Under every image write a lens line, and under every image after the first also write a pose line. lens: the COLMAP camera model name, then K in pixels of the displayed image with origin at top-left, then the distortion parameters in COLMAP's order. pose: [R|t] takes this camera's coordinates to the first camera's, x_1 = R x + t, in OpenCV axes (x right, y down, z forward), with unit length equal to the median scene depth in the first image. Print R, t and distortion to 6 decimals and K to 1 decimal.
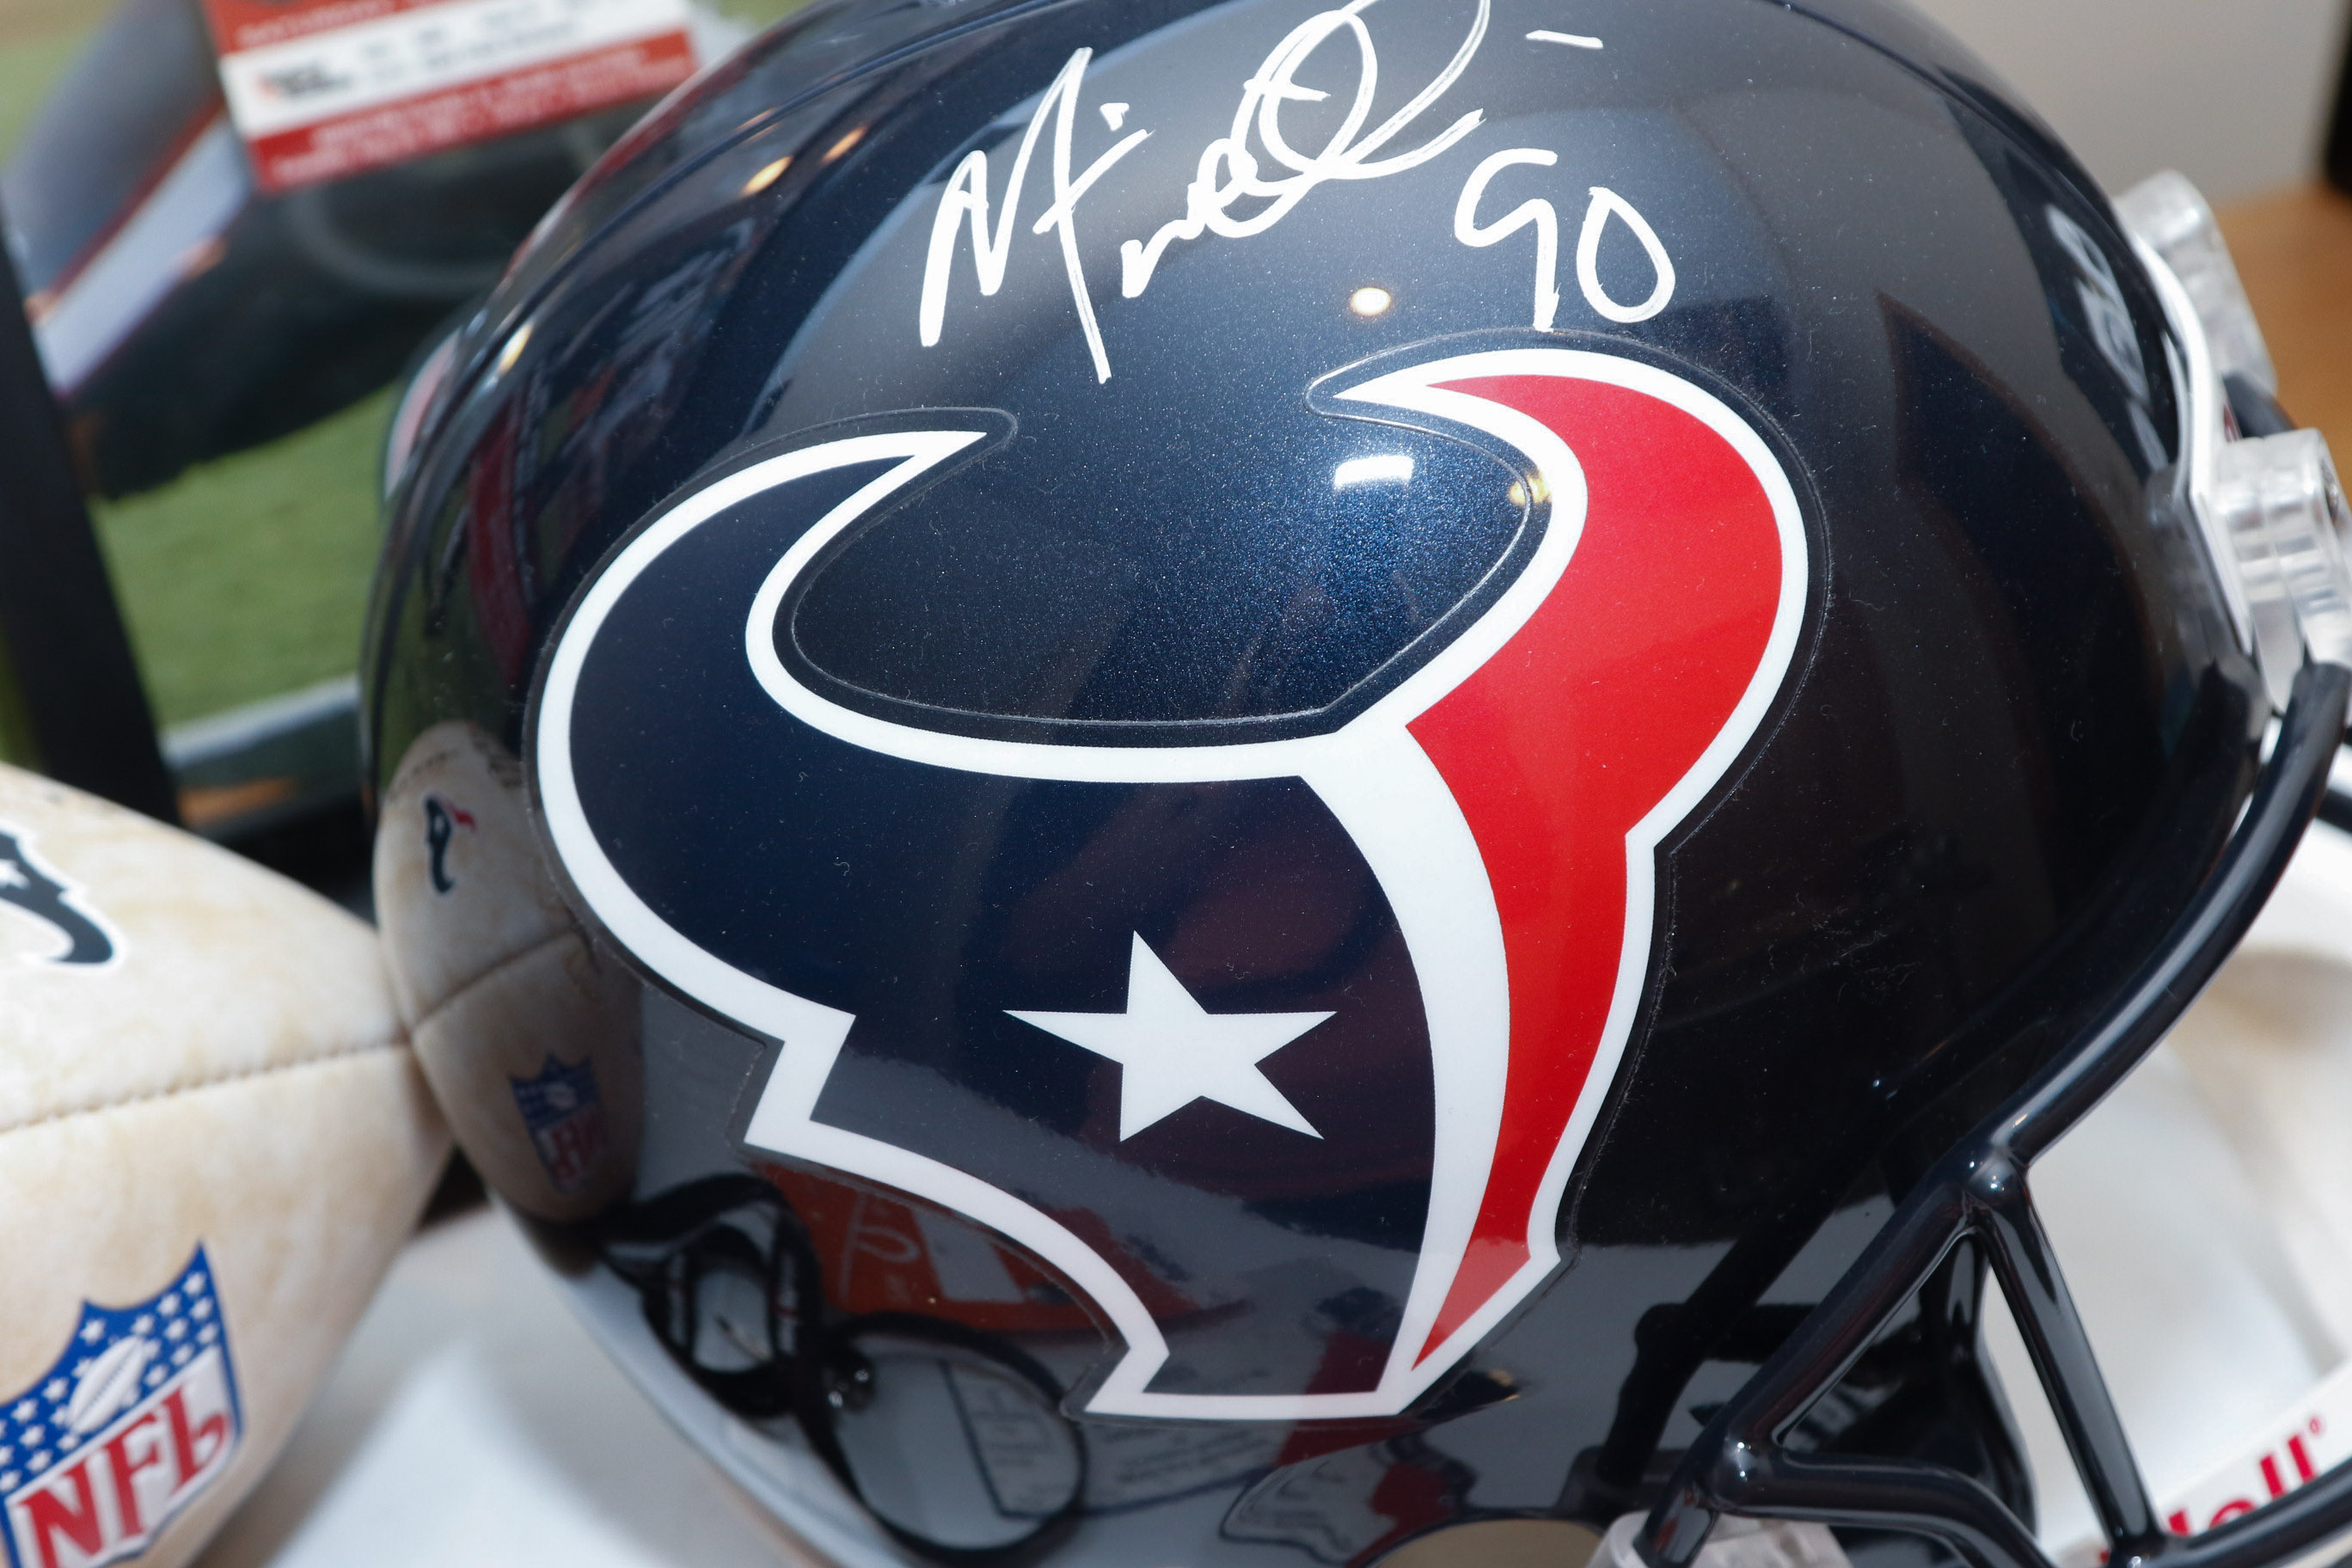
lens RADIAL K [[3664.1, 0, 1176.0], [0, 3664.1, 784.0], [0, 0, 1]] dist [-0.025902, 0.012510]
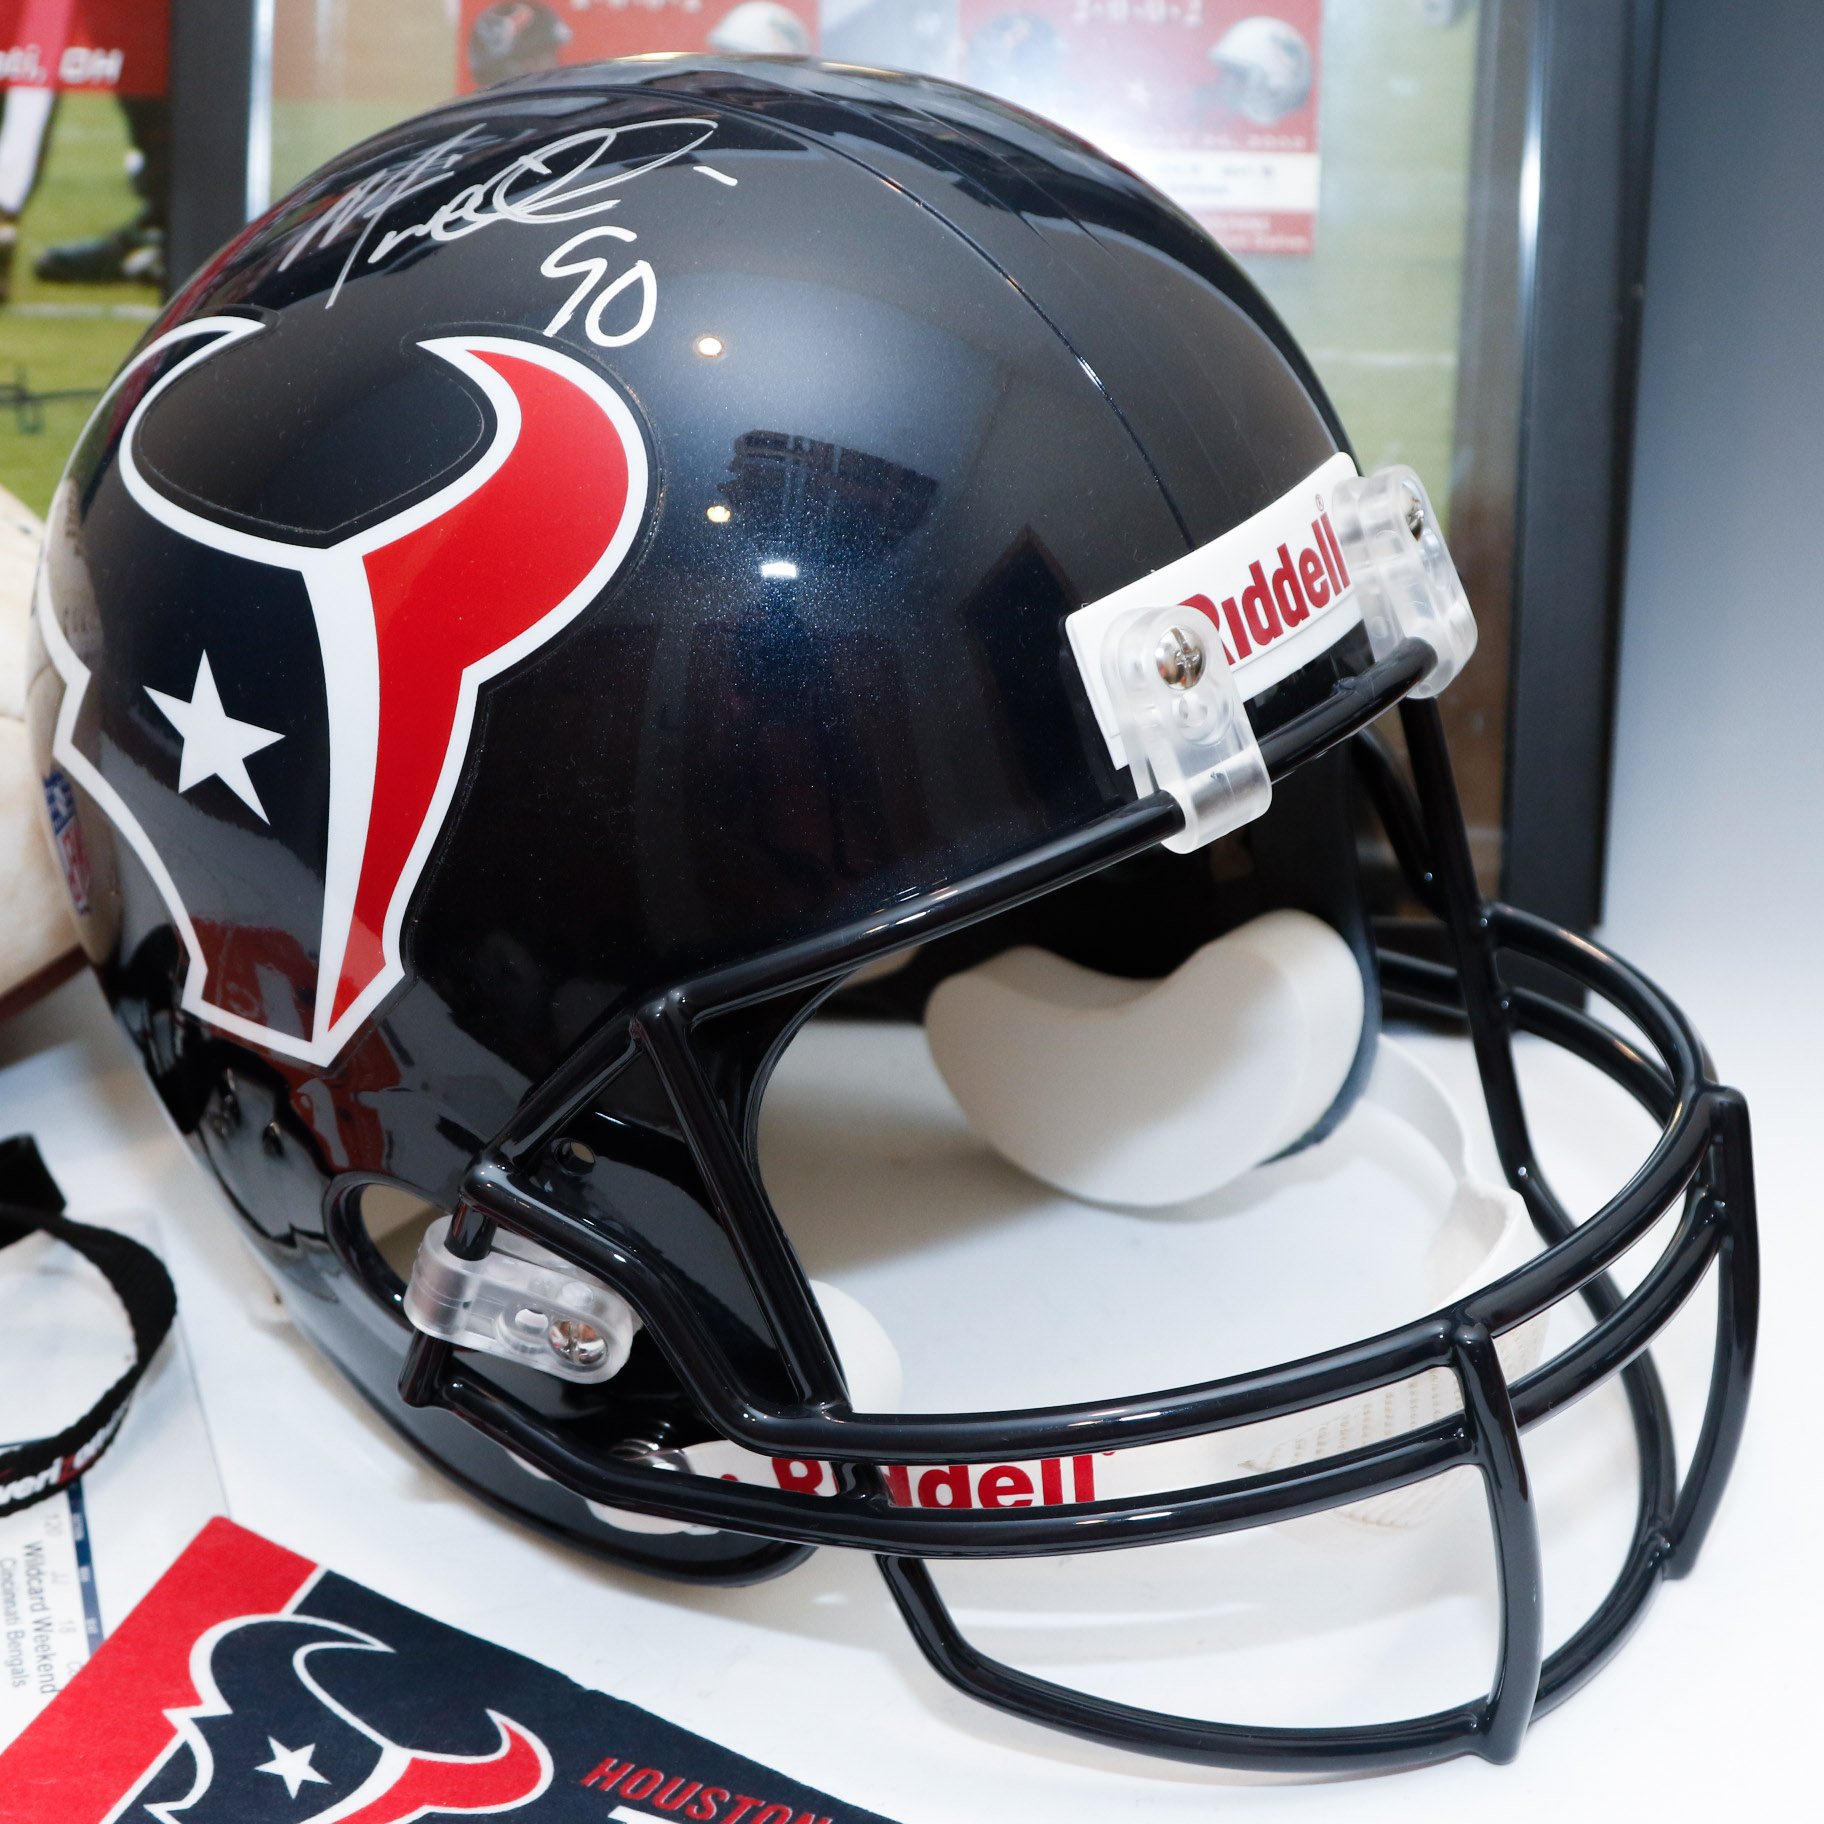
lens RADIAL K [[4236.6, 0, 912.0], [0, 4236.6, 912.0], [0, 0, 1]] dist [-0.007675, 1.183634]
pose [[0.811722, 0.287512, -0.508374, 1.121412], [-0.347937, 0.937170, -0.025534, 0.082973], [0.469091, 0.197609, 0.860758, -0.337353]]
